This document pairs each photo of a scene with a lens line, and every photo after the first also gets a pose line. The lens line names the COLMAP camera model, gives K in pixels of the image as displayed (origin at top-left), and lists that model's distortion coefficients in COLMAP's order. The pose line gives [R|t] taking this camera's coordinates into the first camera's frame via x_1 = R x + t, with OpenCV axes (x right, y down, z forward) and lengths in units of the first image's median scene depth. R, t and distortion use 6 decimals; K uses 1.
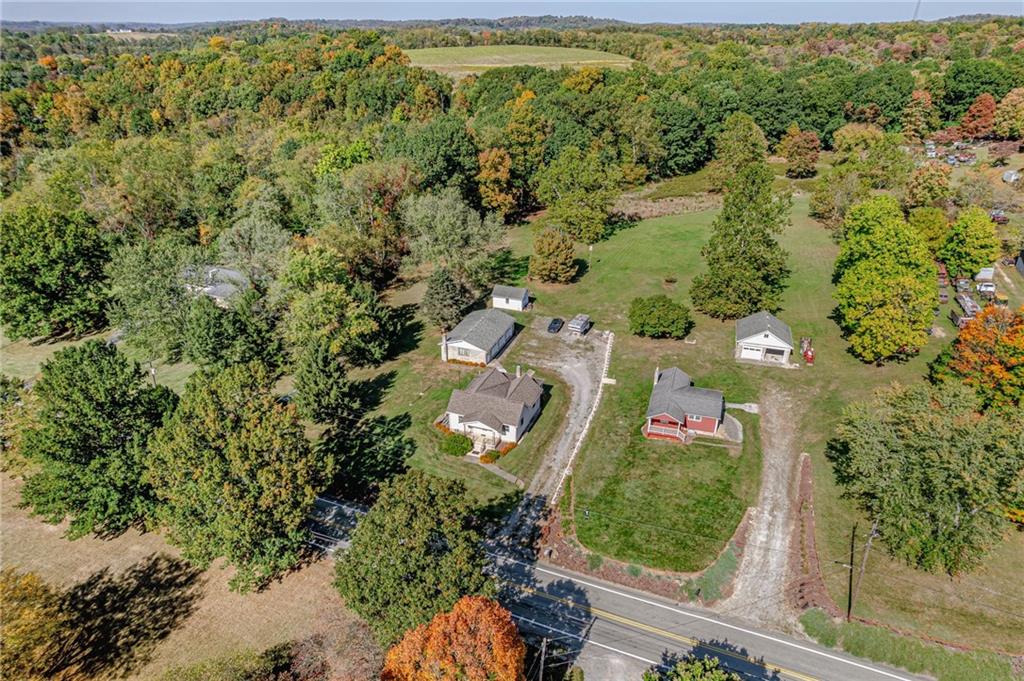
lens RADIAL K [[671.7, 0, 516.2], [0, 671.7, 341.2], [0, 0, 1]] dist [-0.034255, 0.024177]
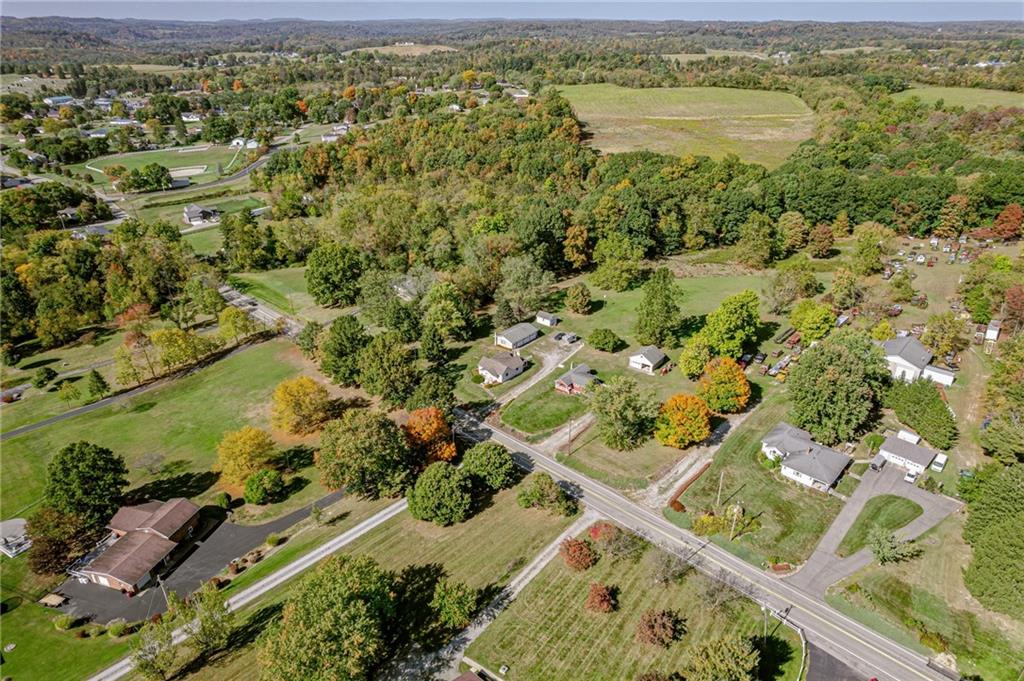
lens RADIAL K [[671.7, 0, 512.7], [0, 671.7, 337.0], [0, 0, 1]] dist [-0.034255, 0.024177]
pose [[0.937905, 0.151470, -0.312074, 0.540436], [-0.151360, 0.988169, 0.024725, -0.049730], [0.312127, 0.024046, 0.949736, -0.876799]]
